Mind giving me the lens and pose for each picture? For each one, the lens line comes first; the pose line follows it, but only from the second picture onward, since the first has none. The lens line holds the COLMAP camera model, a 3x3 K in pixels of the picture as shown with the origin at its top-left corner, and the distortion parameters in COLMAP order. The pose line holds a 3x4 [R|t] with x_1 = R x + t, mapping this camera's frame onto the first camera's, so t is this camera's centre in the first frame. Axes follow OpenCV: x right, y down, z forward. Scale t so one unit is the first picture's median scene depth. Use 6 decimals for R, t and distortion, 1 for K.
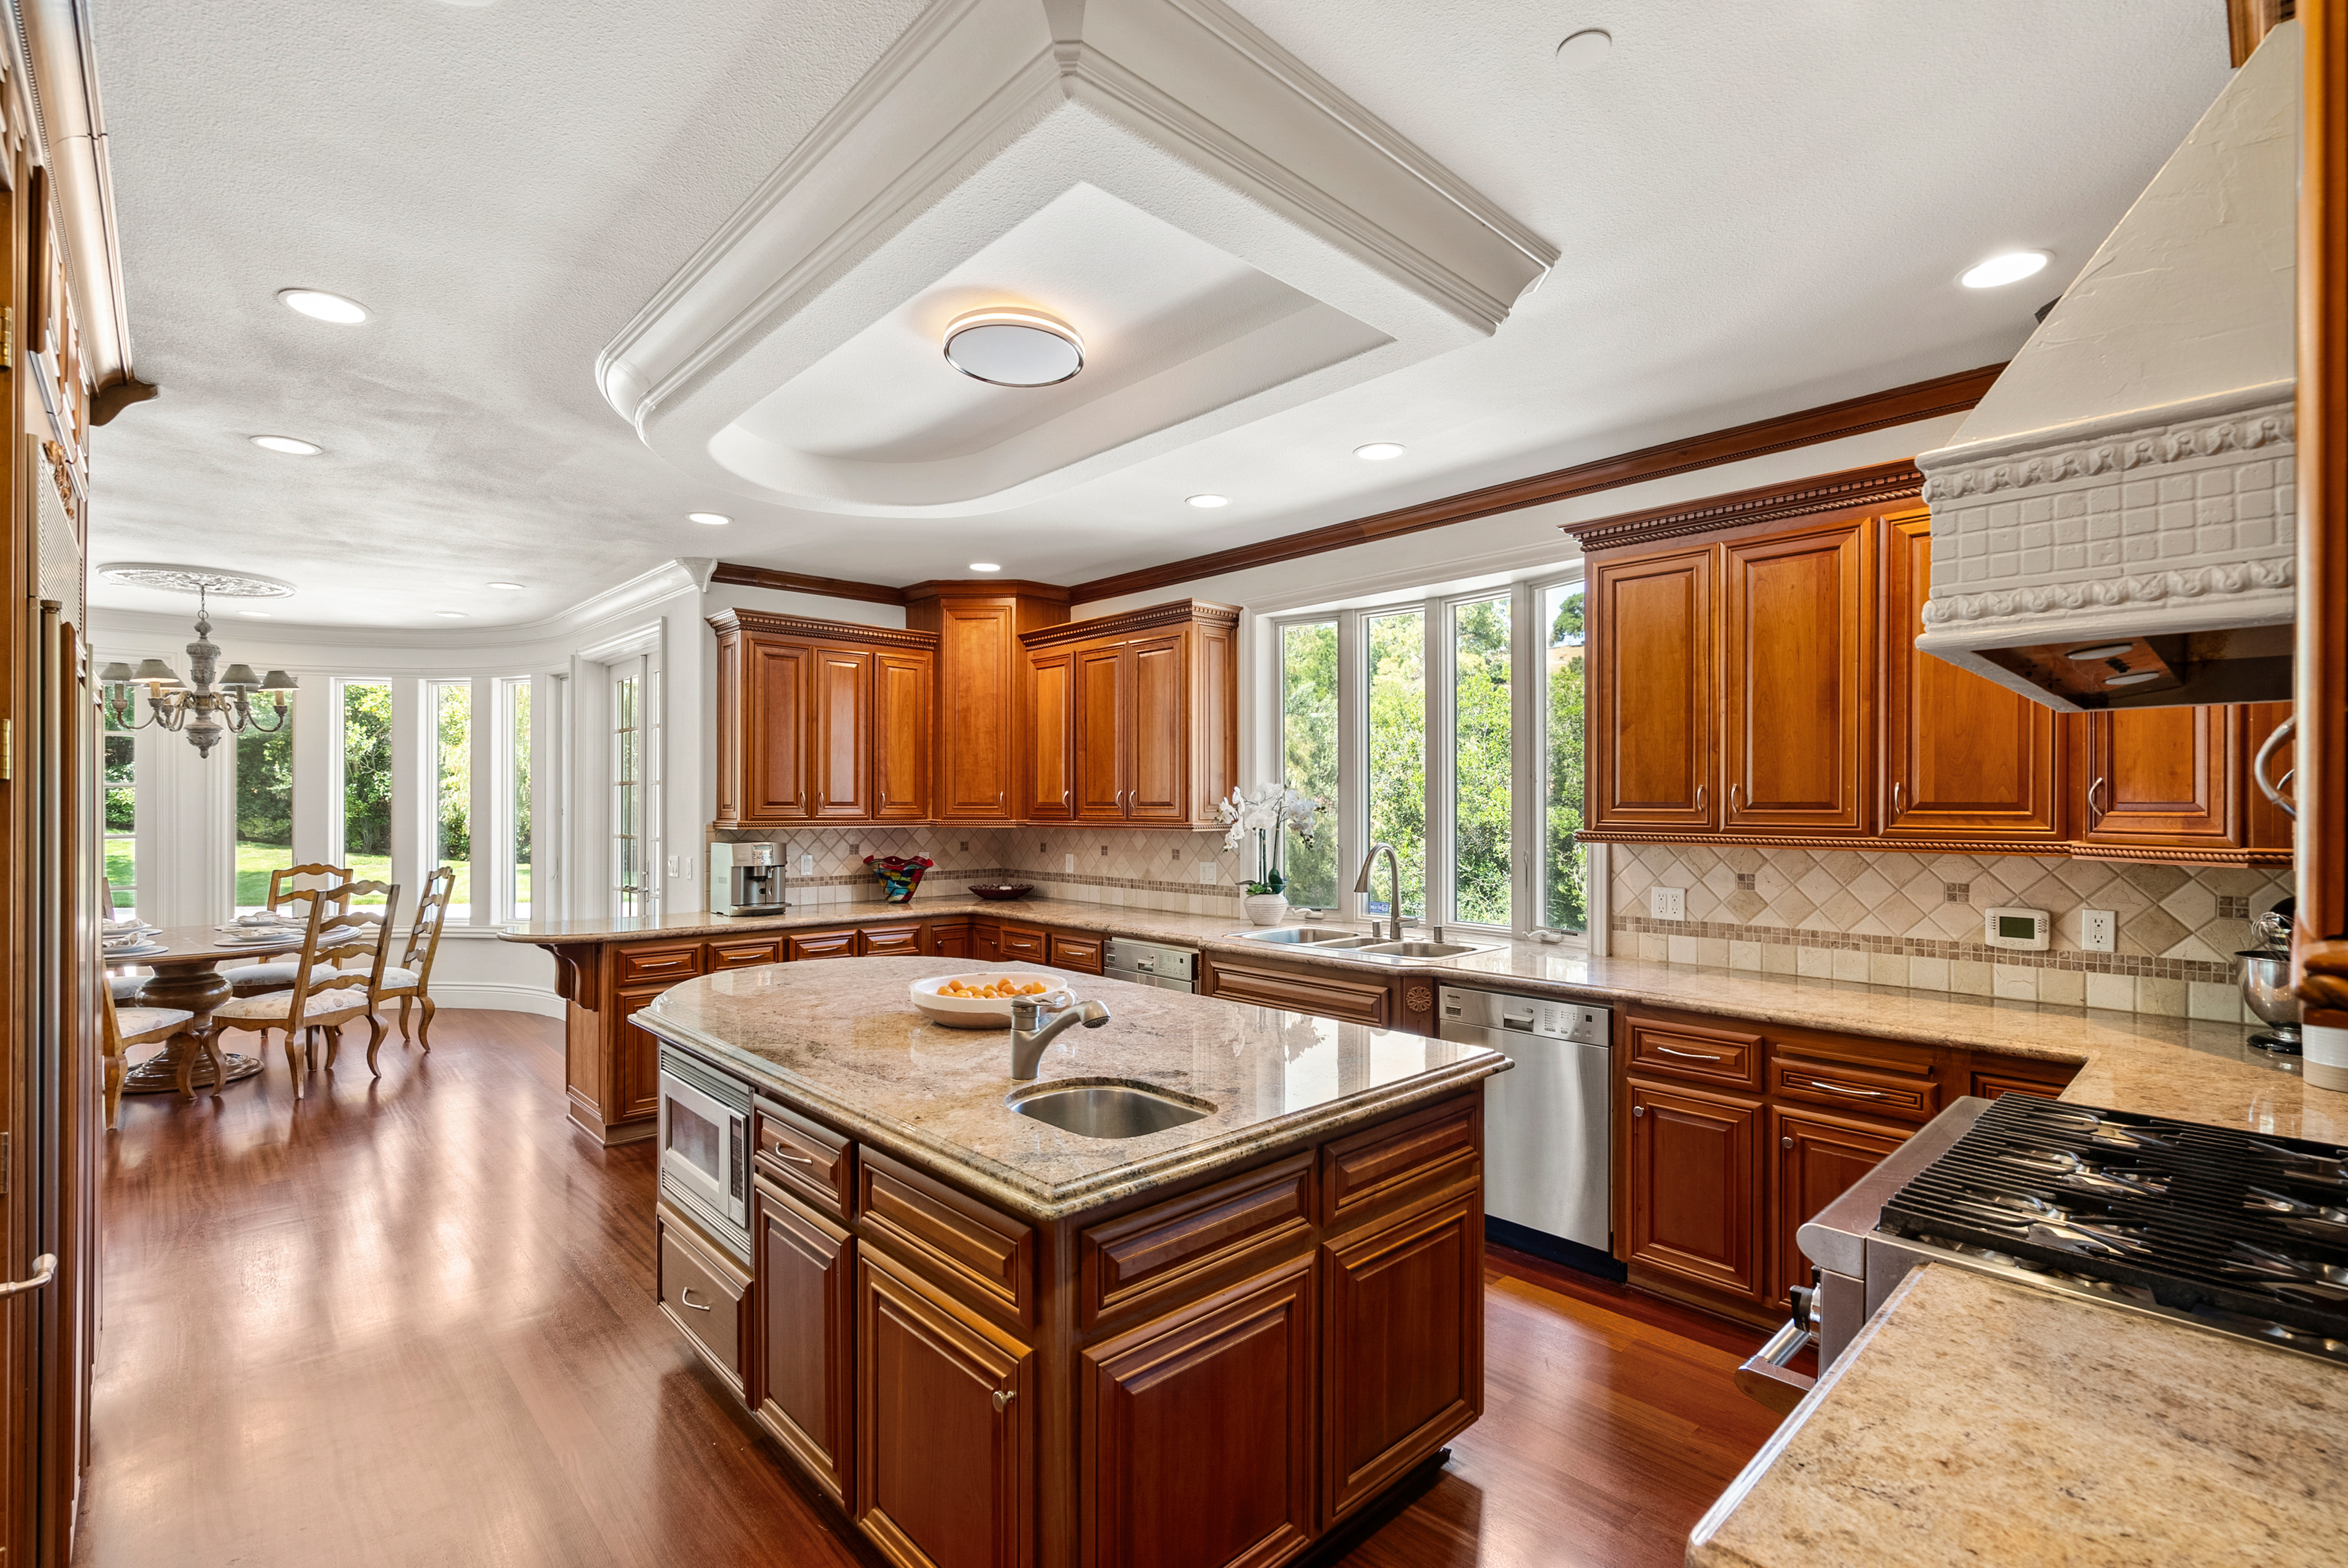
lens RADIAL K [[1058.0, 0, 1172.6], [0, 1058.0, 800.8], [0, 0, 1]] dist [-0.004072, 0.000615]
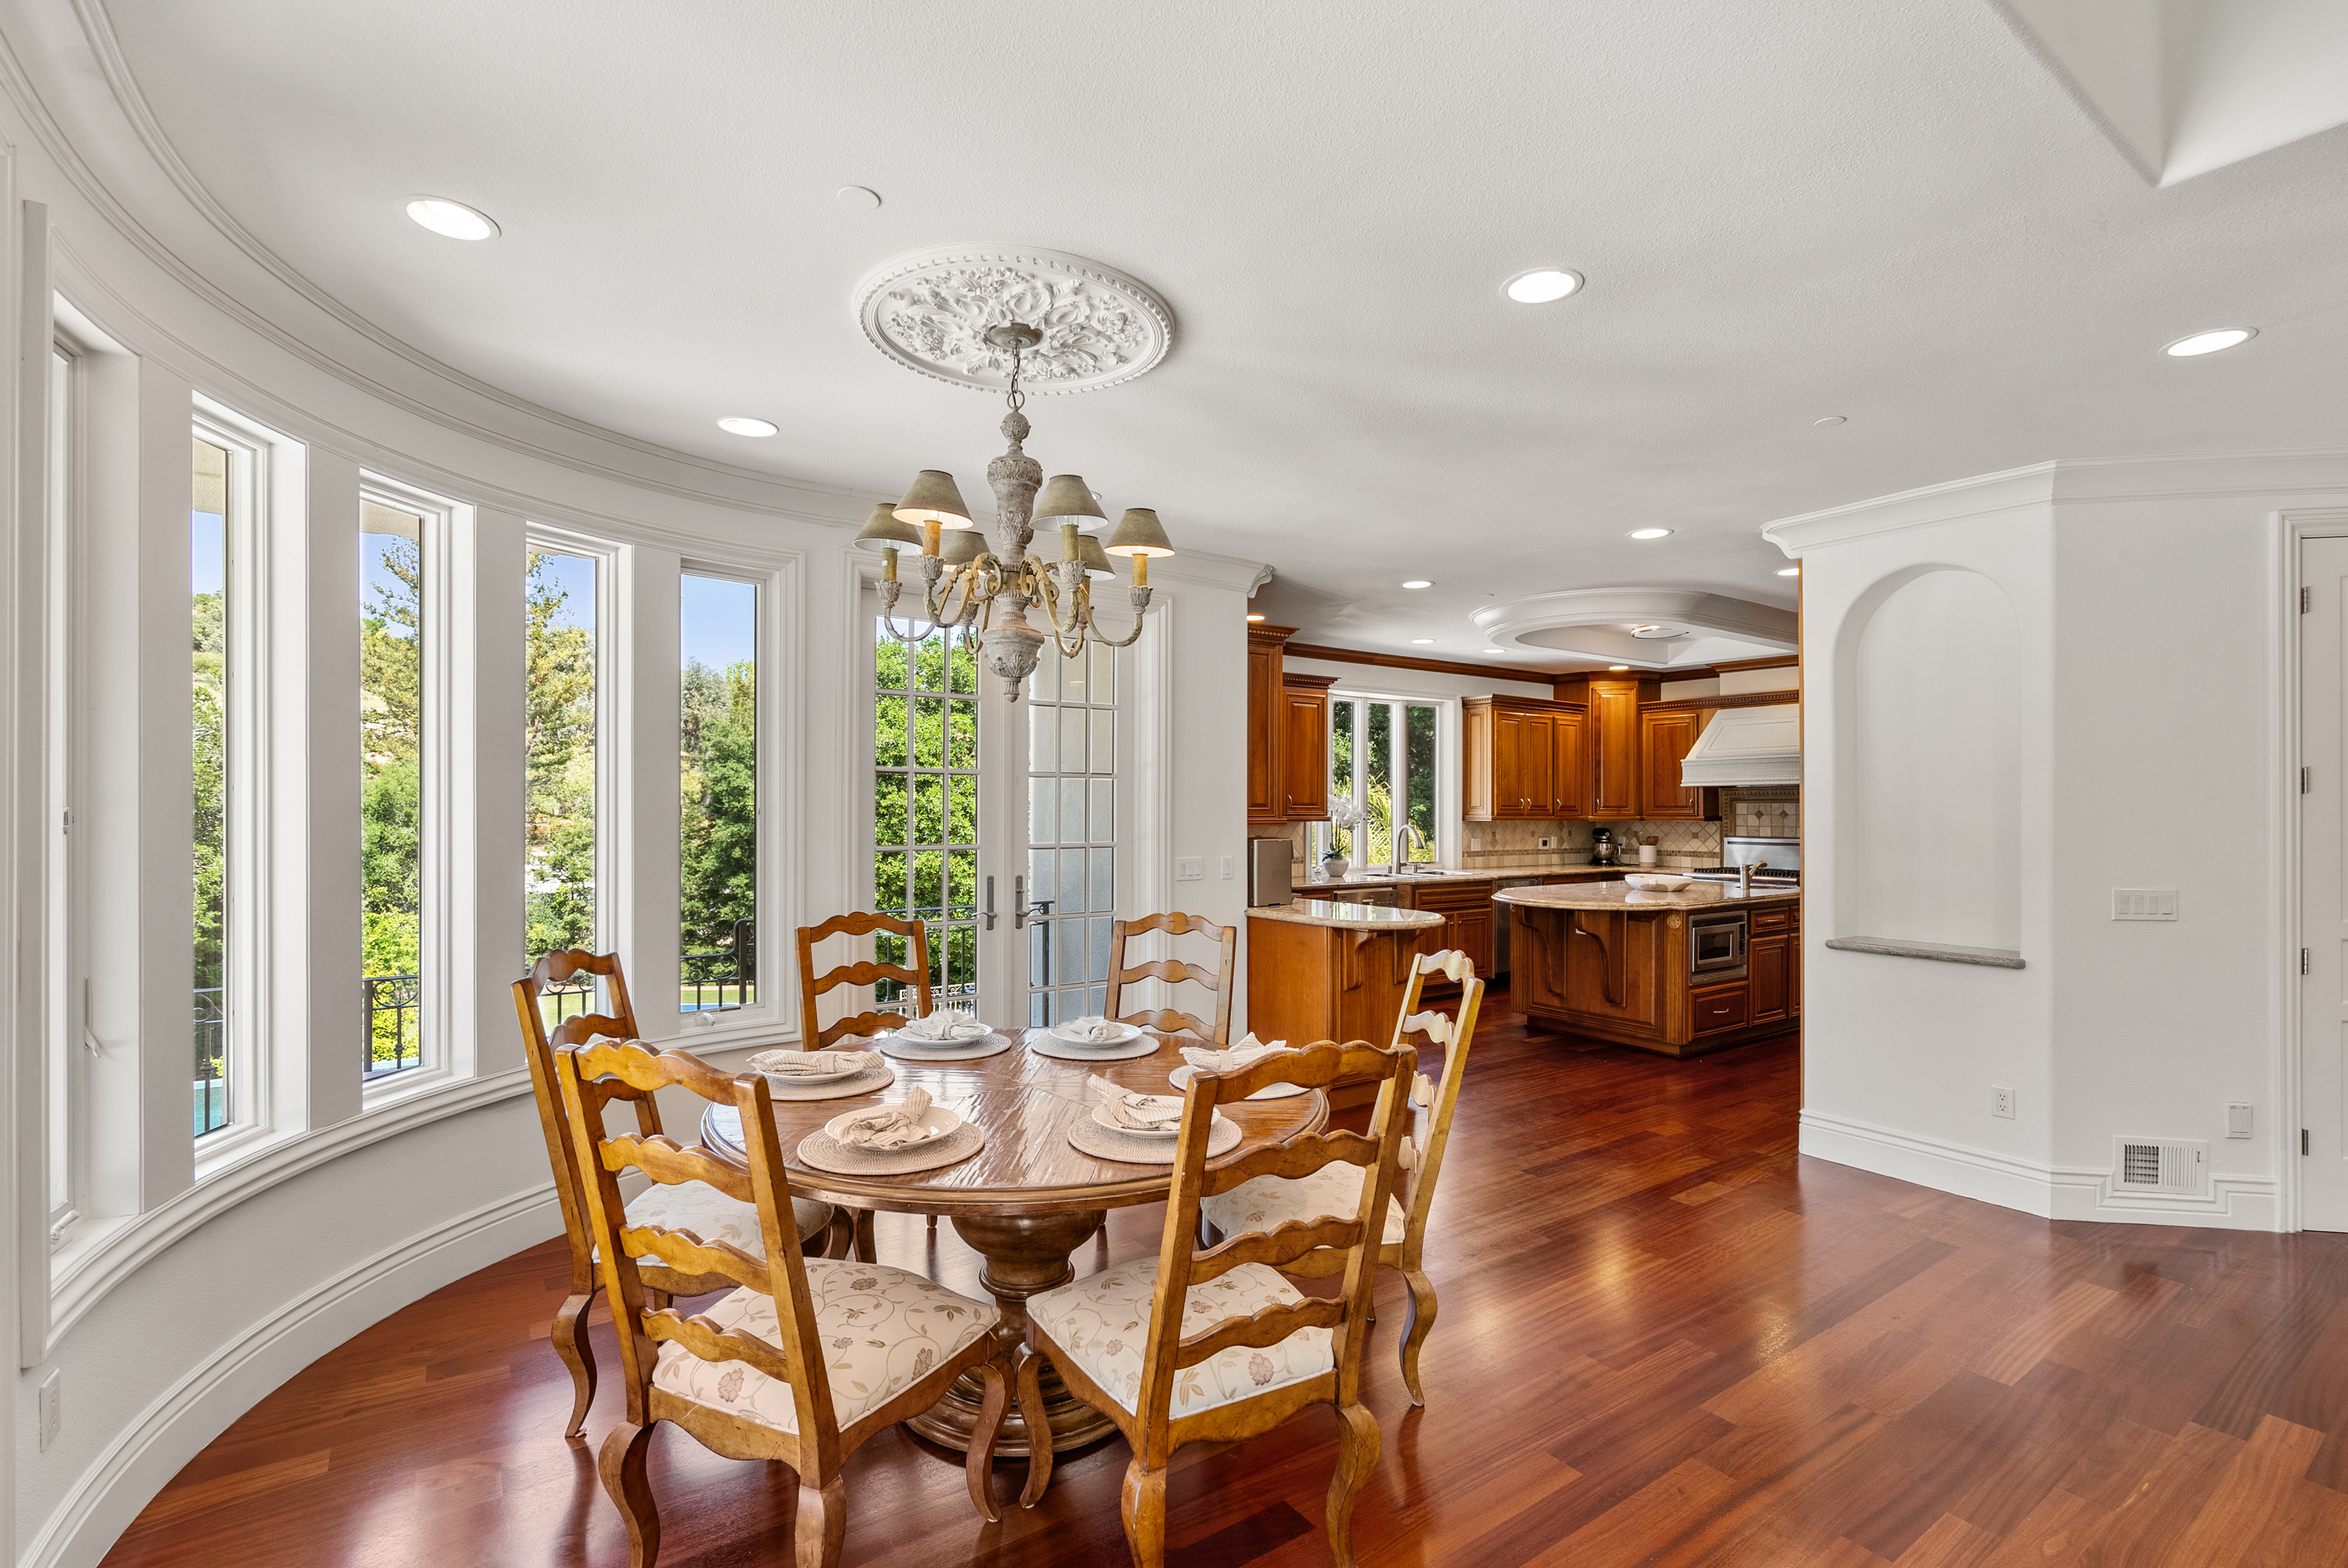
lens RADIAL K [[1052.6, 0, 1170.1], [0, 1052.6, 815.2], [0, 0, 1]] dist [-0.004496, 0.003884]
pose [[0.150241, -0.006529, 0.988628, -2.283326], [-0.005510, 0.999957, 0.007441, 0.011136], [-0.988634, -0.006565, 0.150198, 1.424349]]
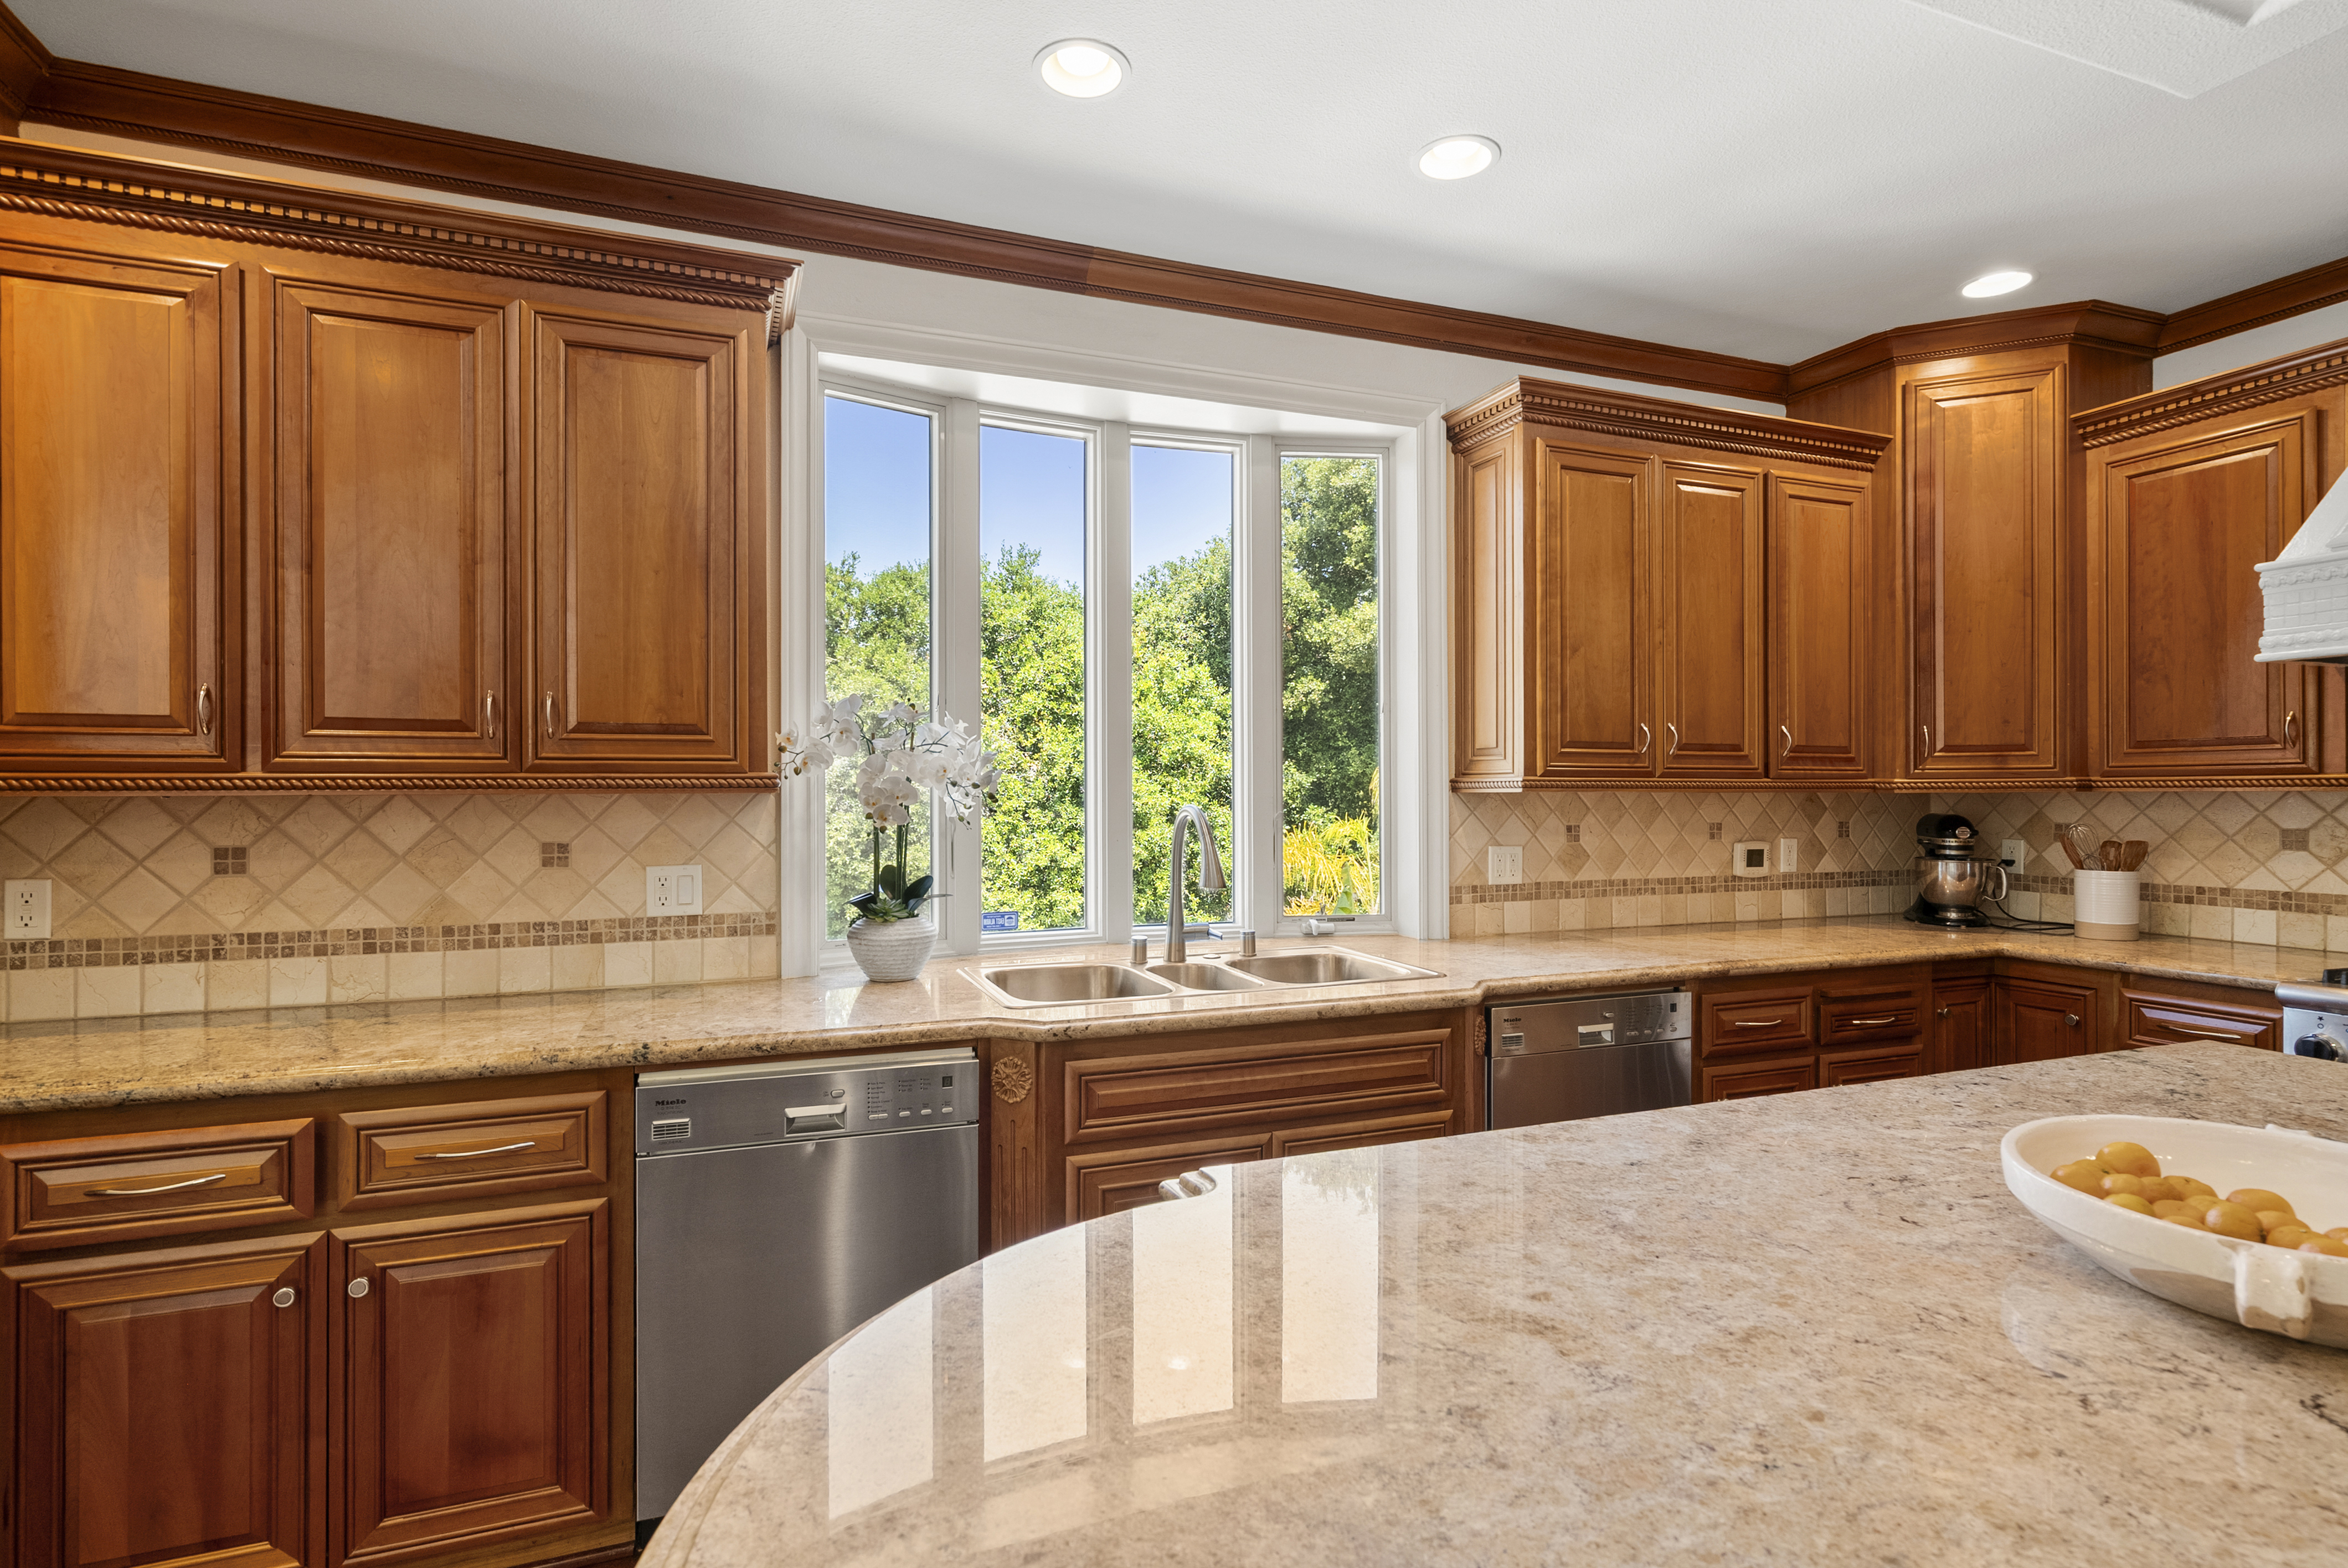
lens RADIAL K [[1144.3, 0, 1169.1], [0, 1144.3, 795.8], [0, 0, 1]] dist [0.000557, 0.000571]
pose [[0.380113, -0.004657, 0.924928, -0.509165], [-0.000884, 0.999985, 0.005398, 0.038799], [-0.924939, -0.002870, 0.380104, 0.949067]]
